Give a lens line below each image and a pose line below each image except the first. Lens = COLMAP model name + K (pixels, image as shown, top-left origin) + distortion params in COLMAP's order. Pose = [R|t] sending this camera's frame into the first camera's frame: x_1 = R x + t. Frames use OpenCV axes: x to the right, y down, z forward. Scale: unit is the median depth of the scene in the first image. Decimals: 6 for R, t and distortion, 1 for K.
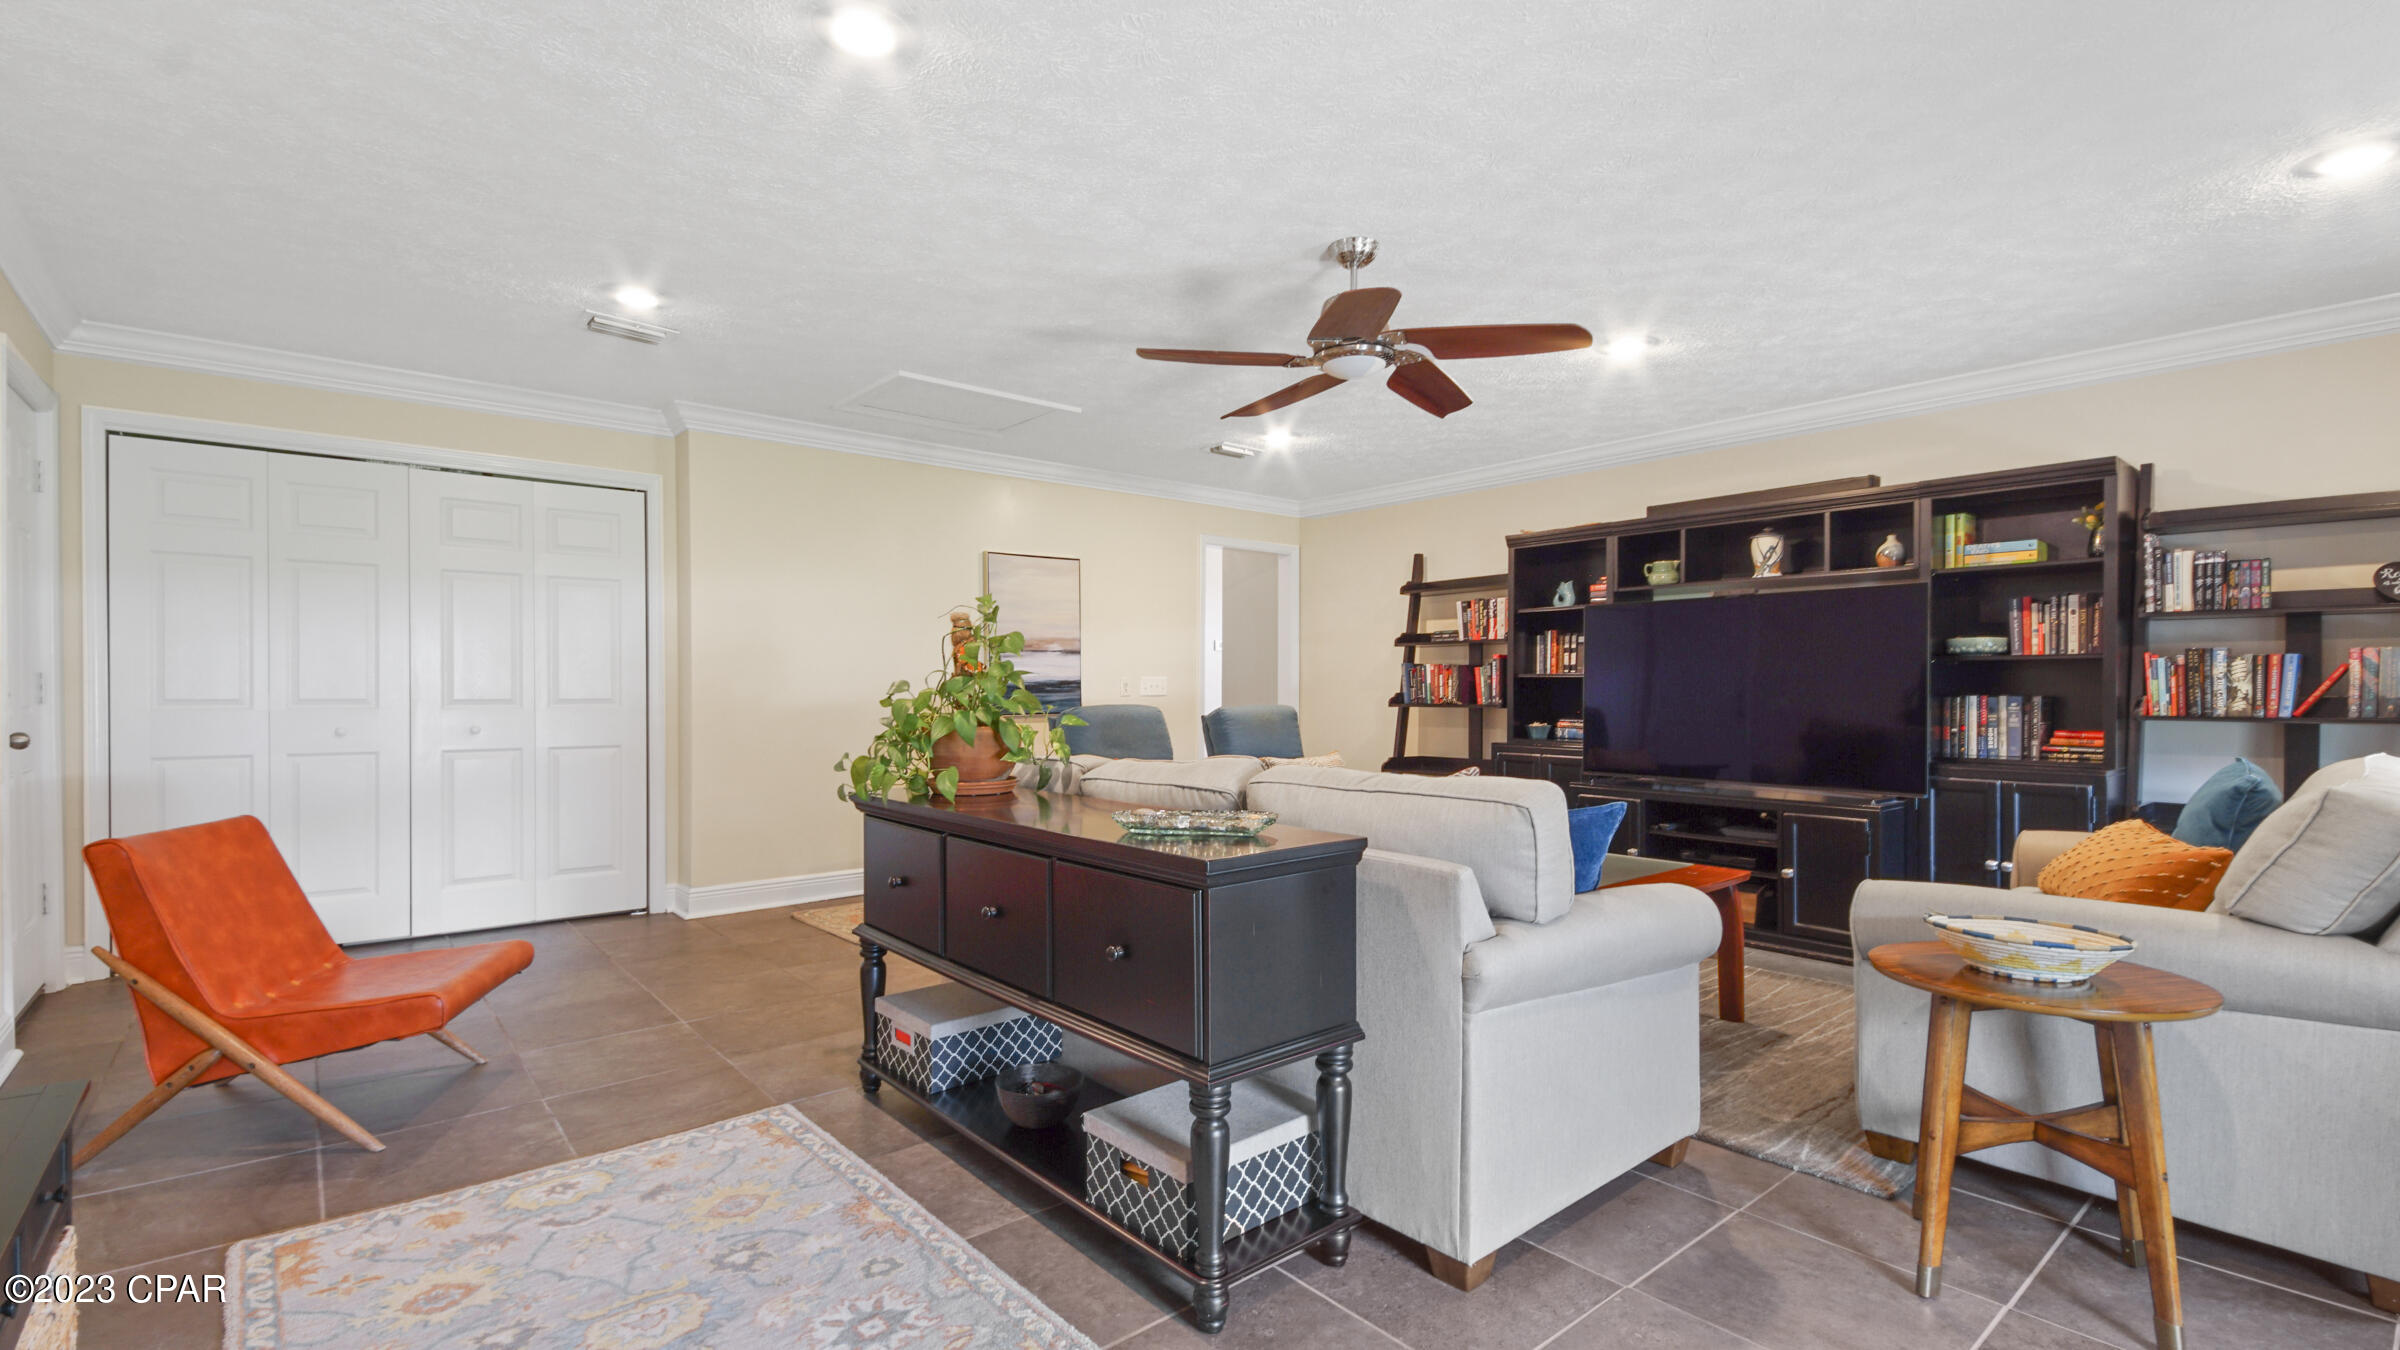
lens RADIAL K [[1038.1, 0, 1190.6], [0, 1038.1, 686.2], [0, 0, 1]] dist [0.033603, -0.021053]
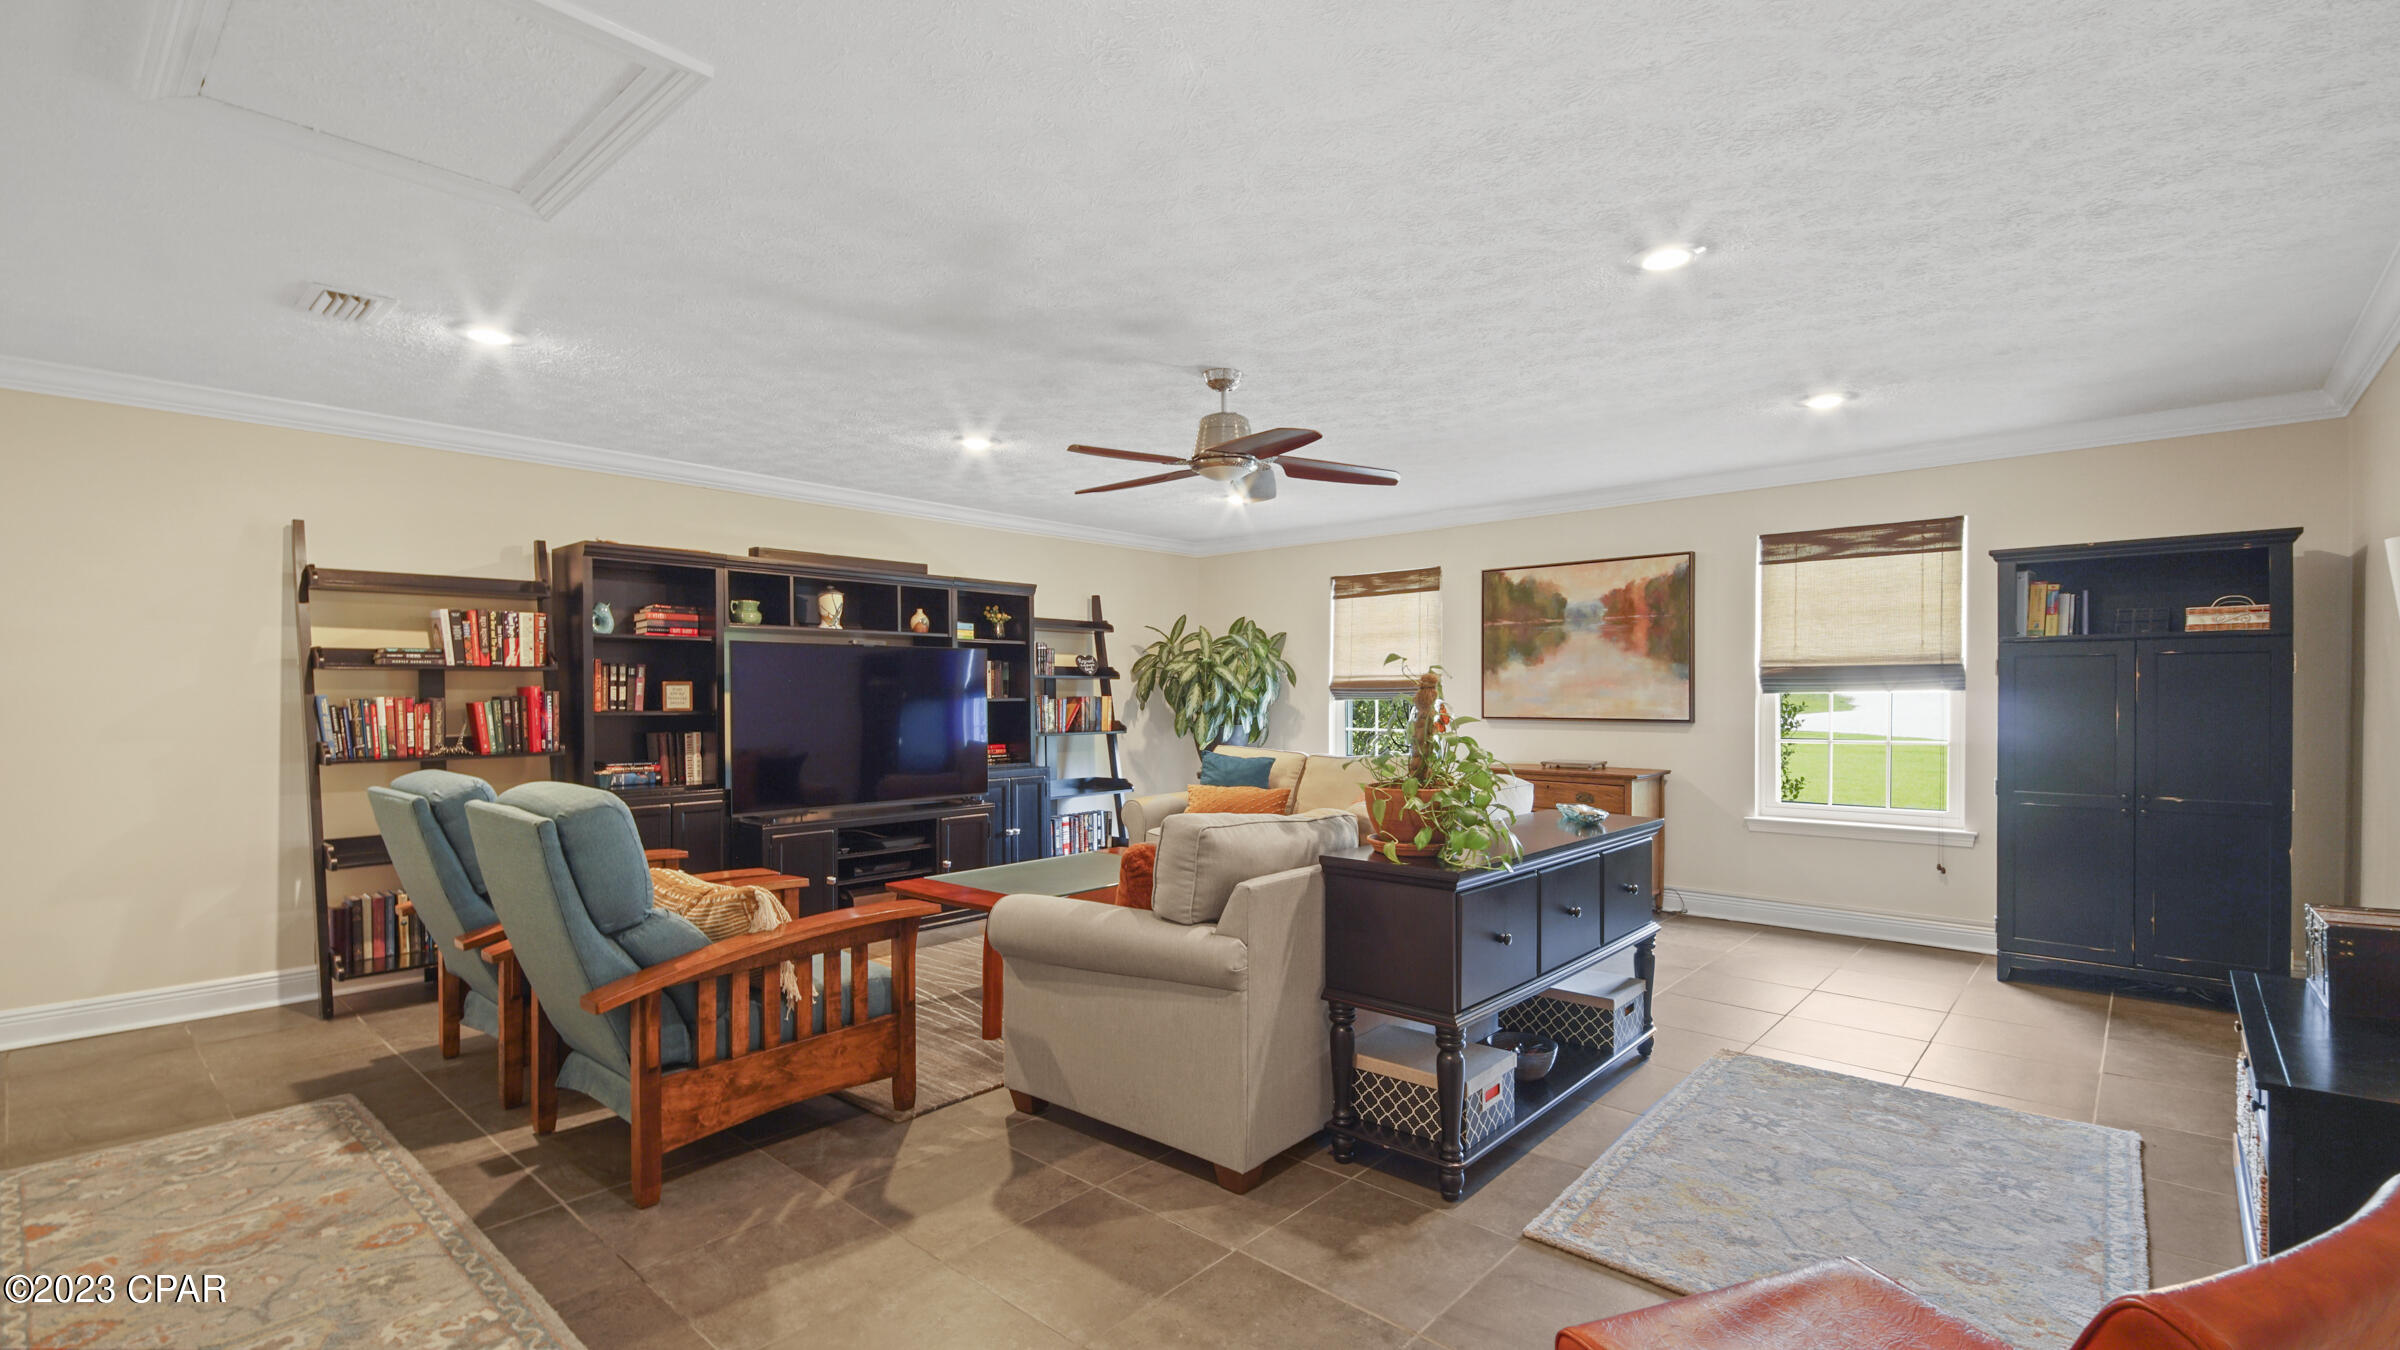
lens RADIAL K [[1038.1, 0, 1190.6], [0, 1038.1, 686.2], [0, 0, 1]] dist [0.033603, -0.021053]
pose [[-0.126122, 0.008257, 0.991980, -0.623729], [0.001975, 0.999965, -0.008072, -0.026922], [-0.992013, 0.000941, -0.126134, 0.705601]]
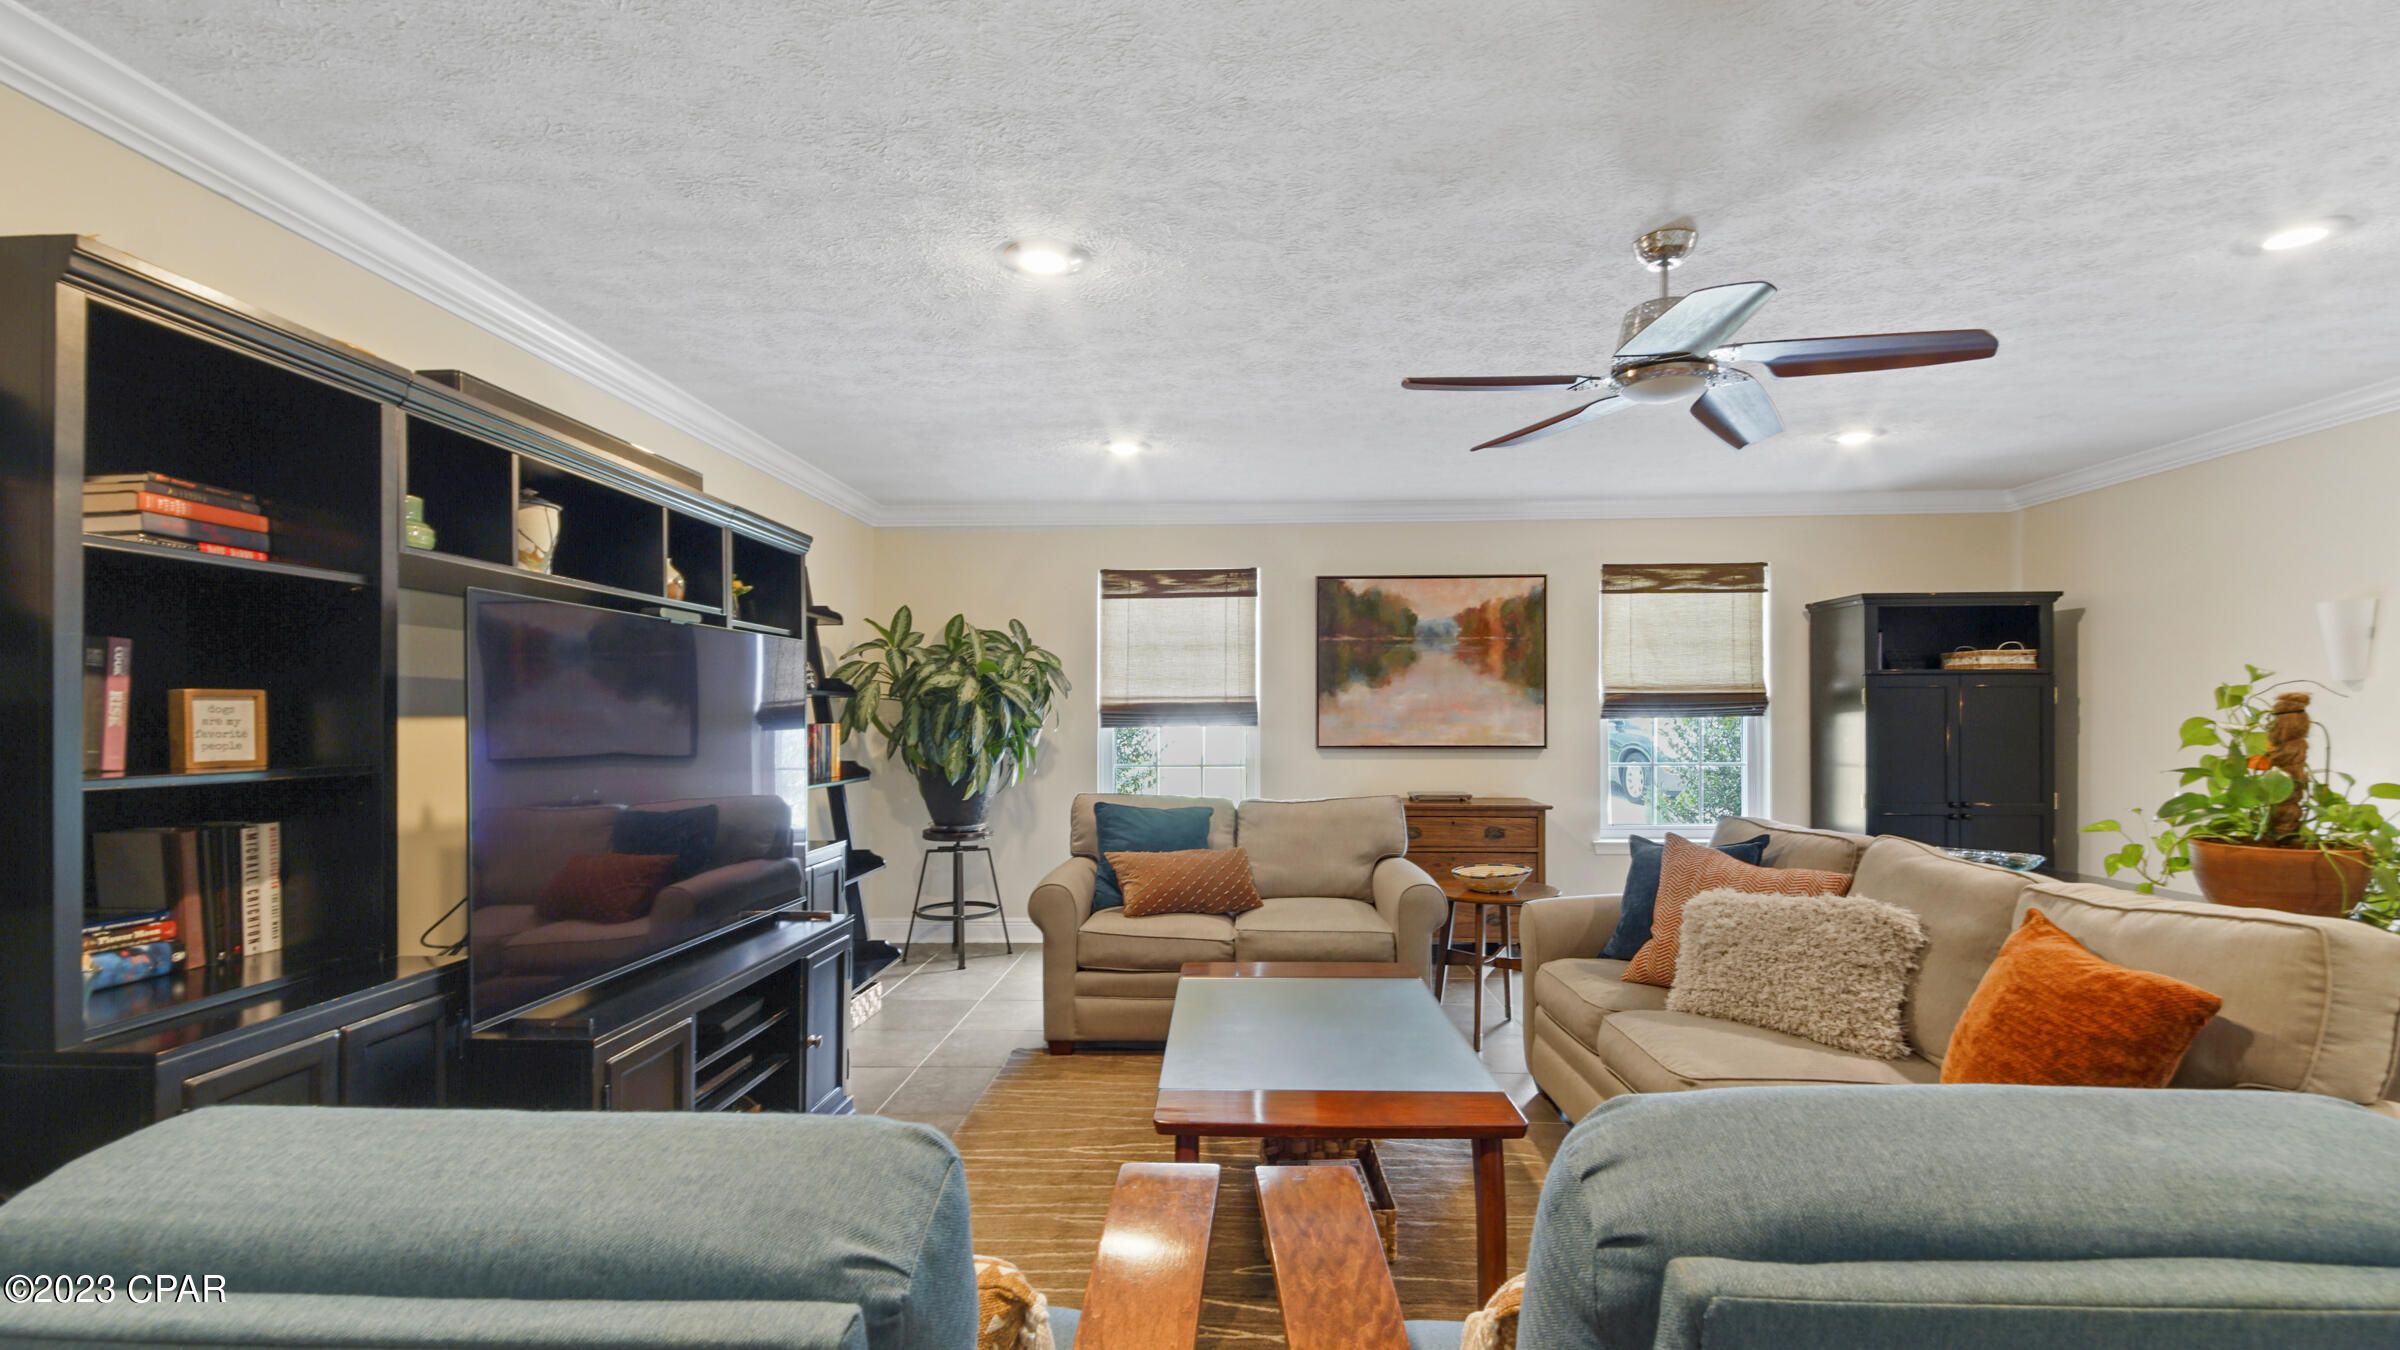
lens RADIAL K [[1069.6, 0, 1192.6], [0, 1069.6, 741.9], [0, 0, 1]] dist [0.037318, -0.022767]
pose [[-0.737949, -0.014012, 0.674711, -0.075712], [0.002484, 0.999721, 0.023479, -0.030171], [-0.674852, 0.019002, -0.737708, 1.121551]]
